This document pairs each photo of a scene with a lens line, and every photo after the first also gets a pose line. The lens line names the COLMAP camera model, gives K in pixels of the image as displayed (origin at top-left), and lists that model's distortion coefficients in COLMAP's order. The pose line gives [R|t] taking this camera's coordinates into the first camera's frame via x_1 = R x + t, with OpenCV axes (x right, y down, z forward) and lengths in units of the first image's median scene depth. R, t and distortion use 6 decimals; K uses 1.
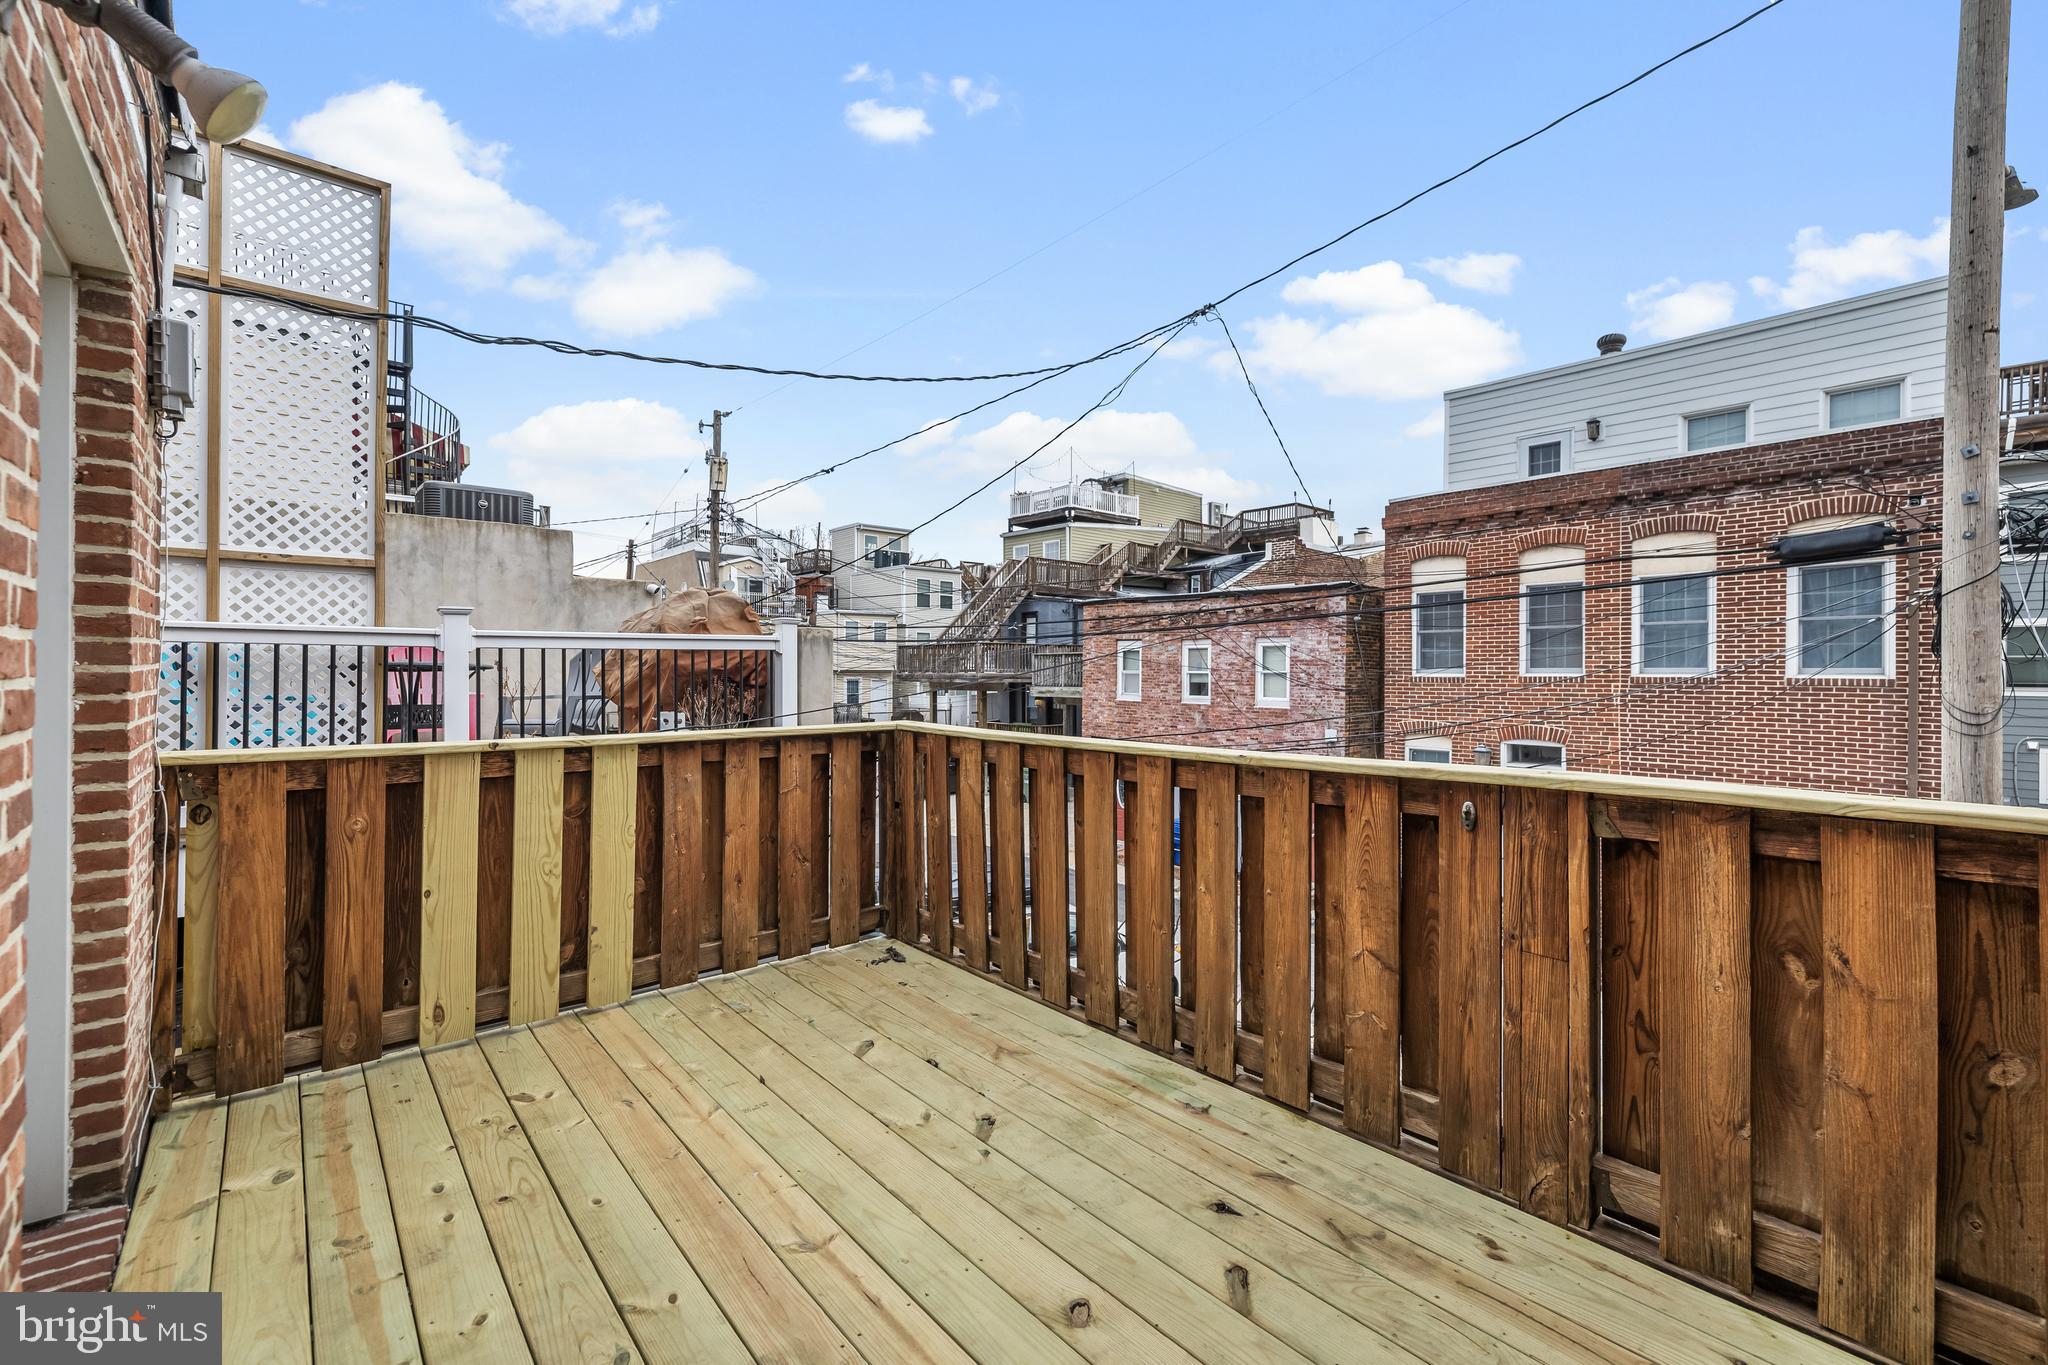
lens RADIAL K [[860.7, 0, 1023.5], [0, 860.7, 672.7], [0, 0, 1]] dist [0.002060, 0.000555]
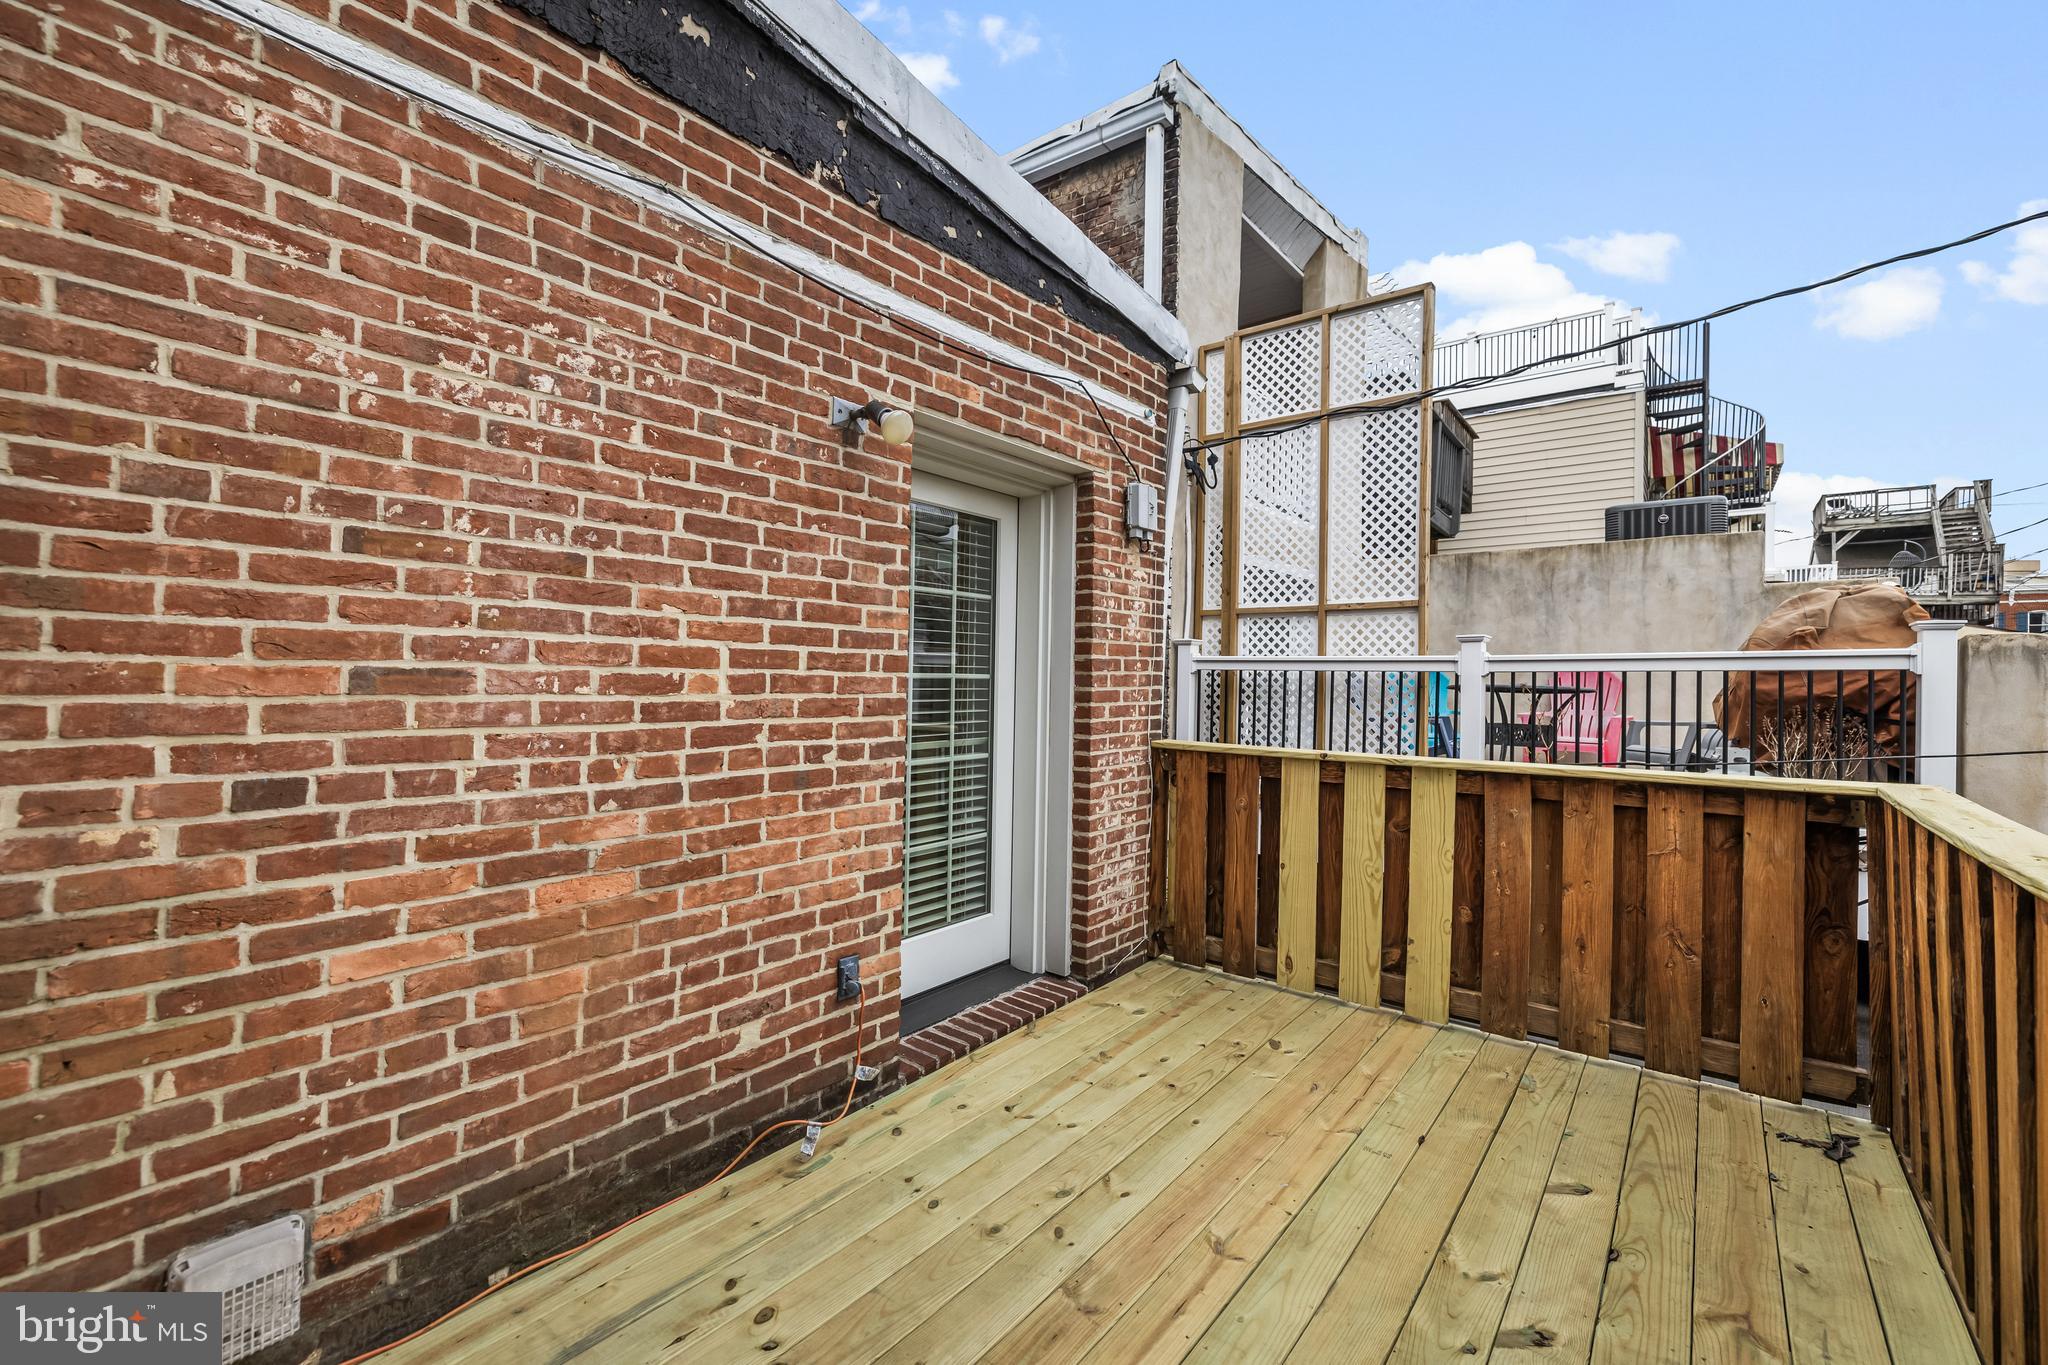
lens RADIAL K [[860.7, 0, 1027.3], [0, 860.7, 676.4], [0, 0, 1]] dist [0.002060, 0.000555]
pose [[0.183259, -0.005704, -0.983048, 0.386133], [-0.014381, 0.999861, -0.008482, -0.007576], [0.982959, 0.015691, 0.183152, 0.296440]]
